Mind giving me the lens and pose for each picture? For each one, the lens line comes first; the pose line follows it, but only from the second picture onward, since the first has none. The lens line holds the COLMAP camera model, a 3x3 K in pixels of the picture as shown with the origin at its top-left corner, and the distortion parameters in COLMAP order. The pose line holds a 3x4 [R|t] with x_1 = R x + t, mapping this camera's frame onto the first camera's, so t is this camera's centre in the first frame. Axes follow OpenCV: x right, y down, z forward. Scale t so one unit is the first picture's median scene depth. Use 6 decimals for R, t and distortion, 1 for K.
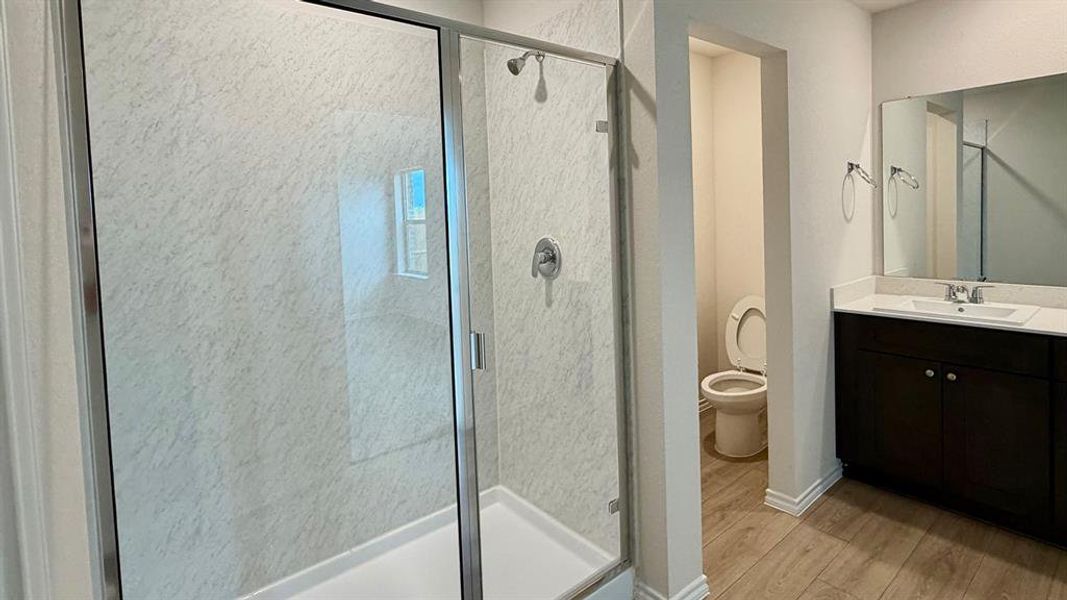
lens RADIAL K [[524.6, 0, 530.5], [0, 524.6, 236.2], [0, 0, 1]] dist [-0.001092, -0.000101]
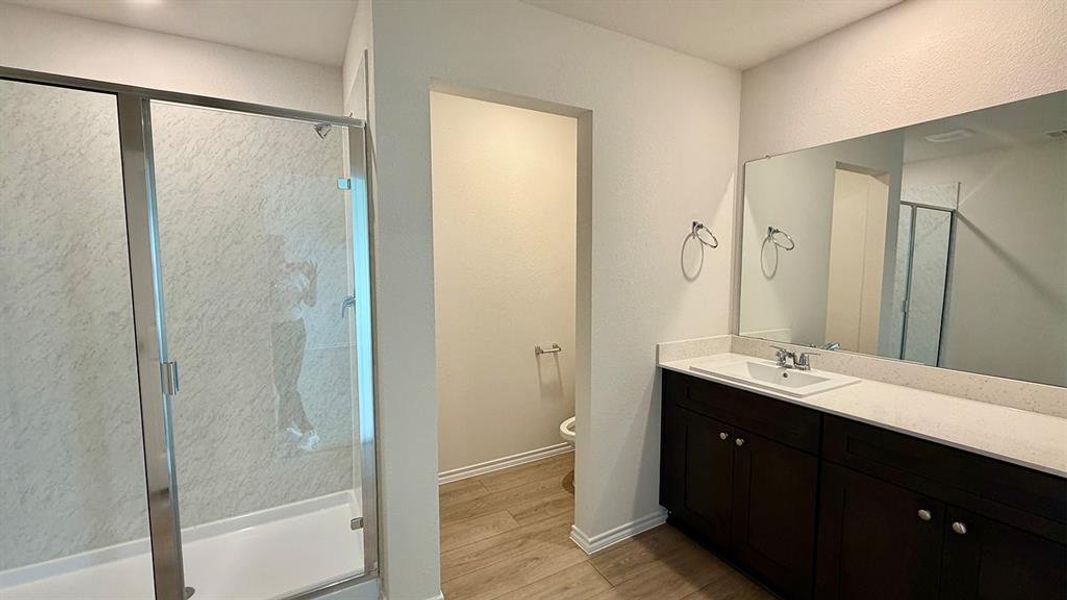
lens RADIAL K [[429.5, 0, 526.4], [0, 429.5, 301.3], [0, 0, 1]] dist [0.000076, 0.000181]
pose [[0.982623, 0.048683, -0.179116, 0.604588], [-0.040388, 0.997949, 0.049670, -0.021983], [0.181166, -0.041573, 0.982573, 0.161157]]
